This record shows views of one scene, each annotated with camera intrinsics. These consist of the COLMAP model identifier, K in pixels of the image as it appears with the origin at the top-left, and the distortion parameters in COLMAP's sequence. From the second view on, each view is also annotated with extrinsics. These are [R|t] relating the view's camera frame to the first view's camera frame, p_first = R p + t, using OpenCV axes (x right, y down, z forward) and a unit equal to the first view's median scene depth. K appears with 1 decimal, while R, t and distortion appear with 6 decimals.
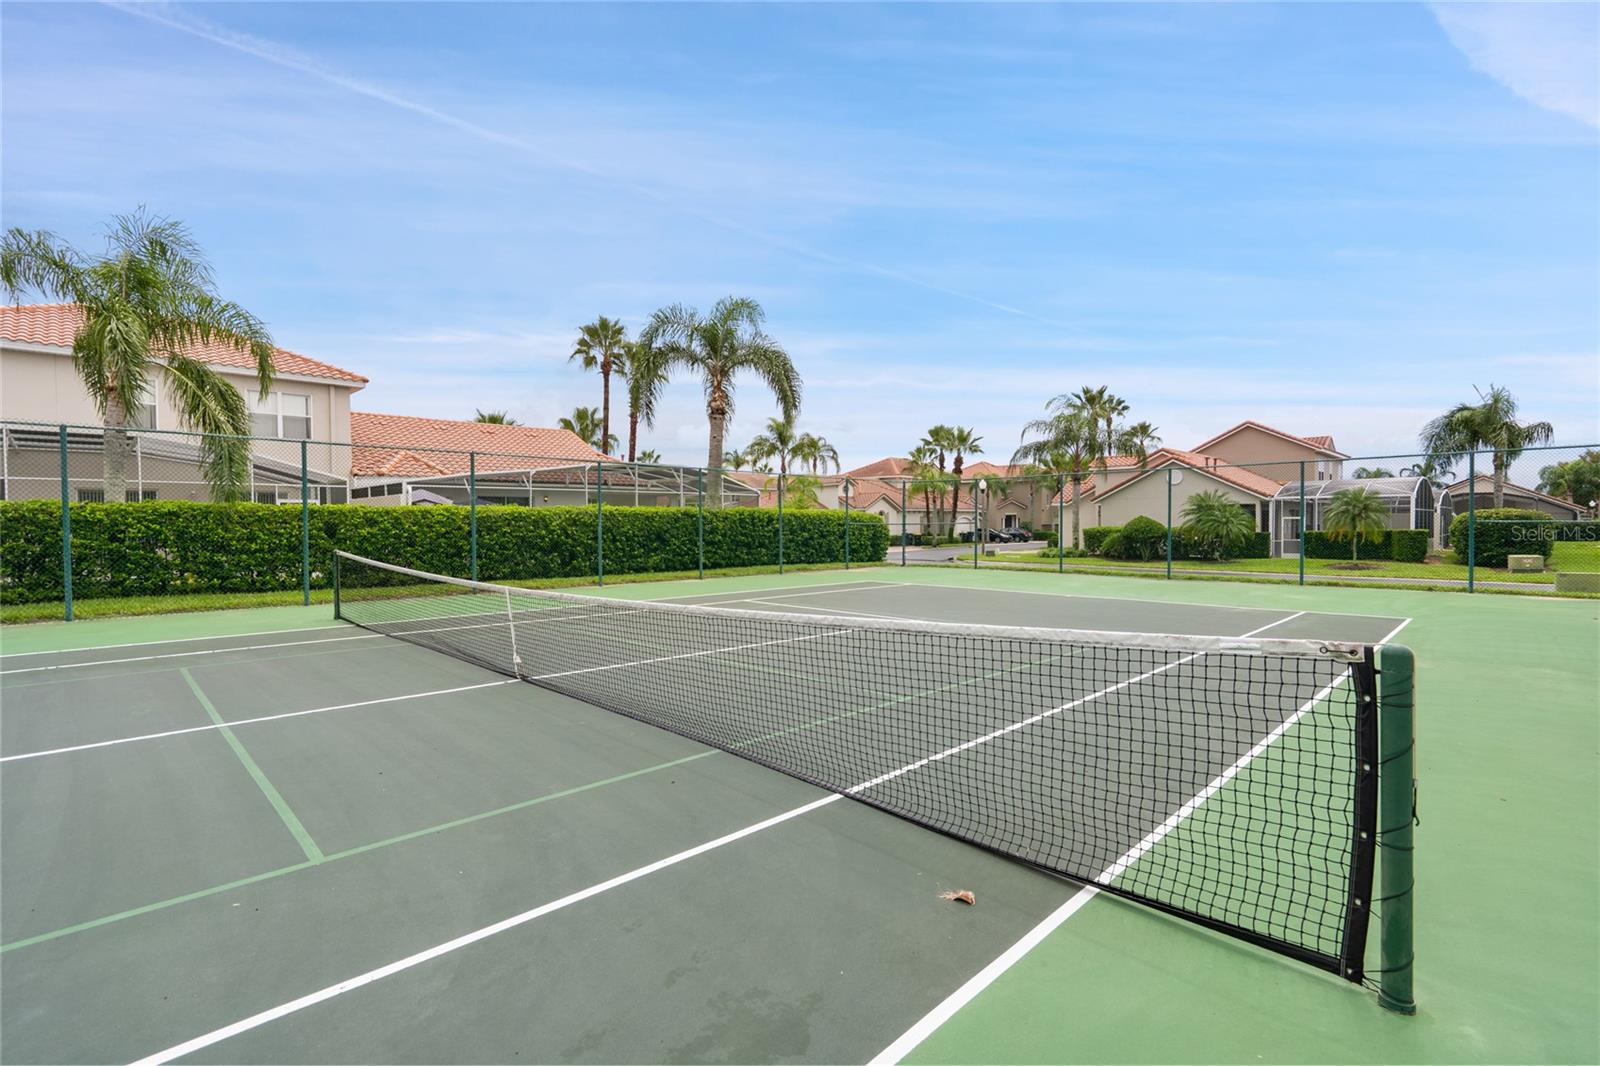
lens RADIAL K [[723.1, 0, 800.0], [0, 723.1, 533.0], [0, 0, 1]] dist [0.002779, 0.001241]
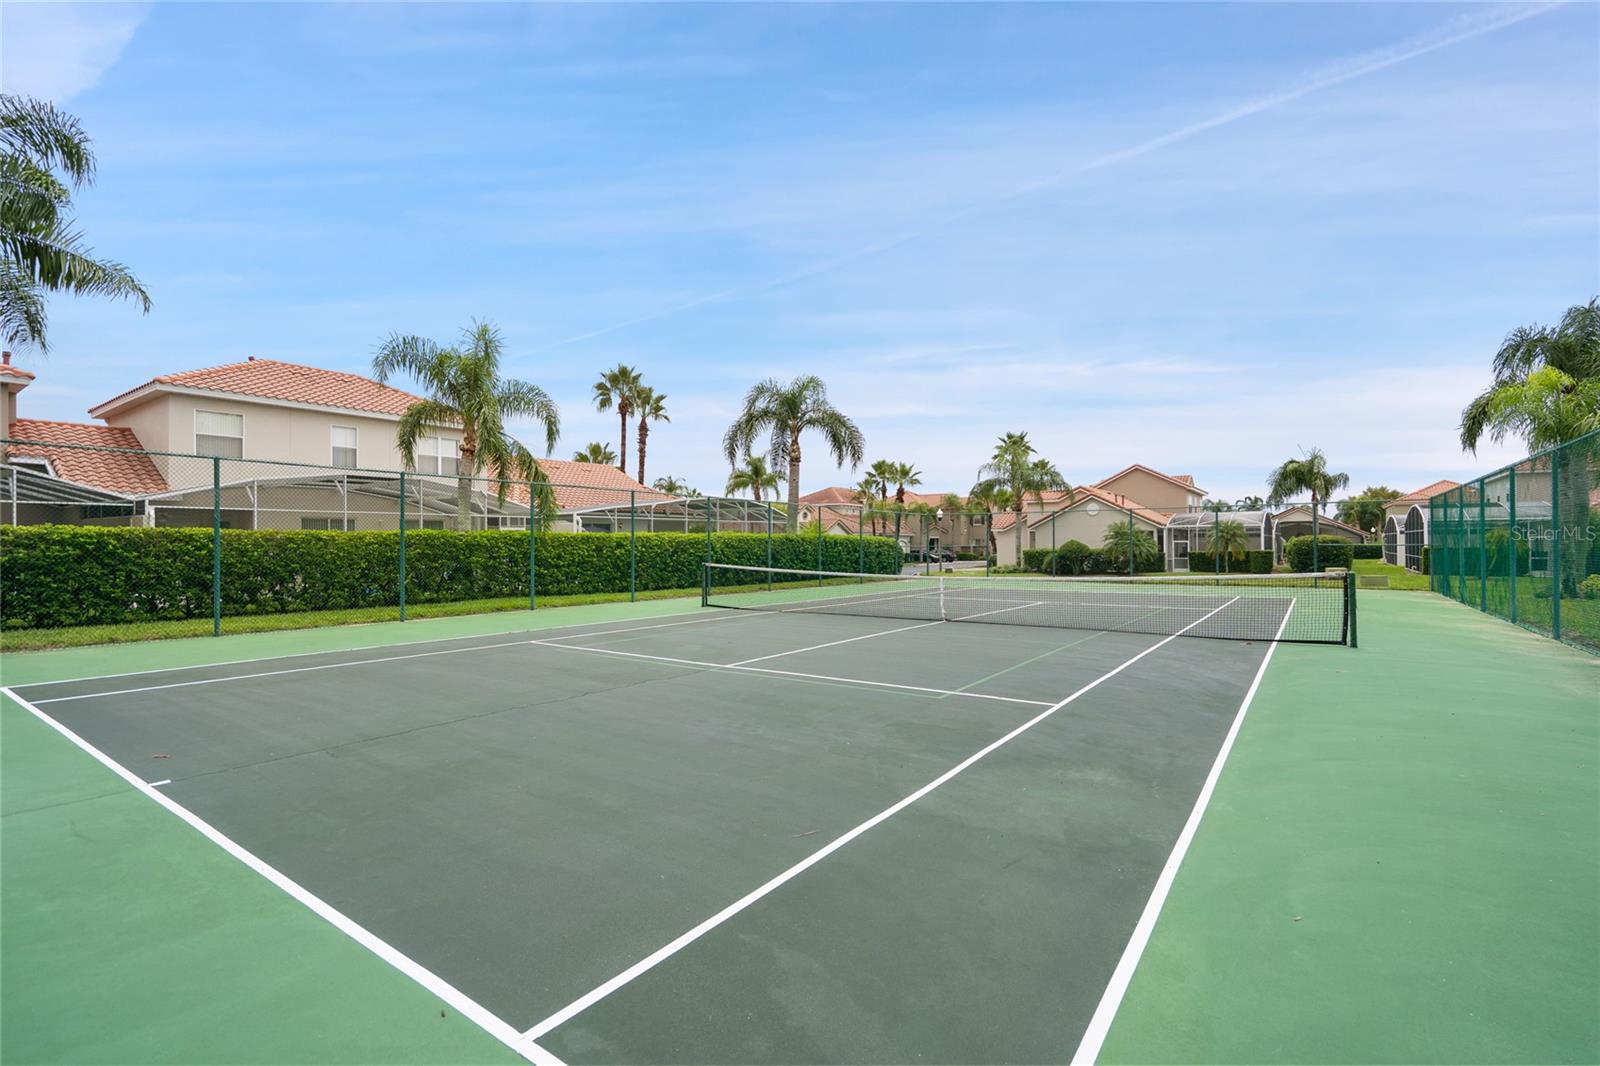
lens RADIAL K [[723.1, 0, 800.0], [0, 723.1, 533.0], [0, 0, 1]] dist [0.002779, 0.001241]
pose [[0.987204, 0.001763, 0.159450, -0.204353], [0.003304, 0.999498, -0.031512, 0.002689], [-0.159426, 0.031636, 0.986703, -0.181497]]
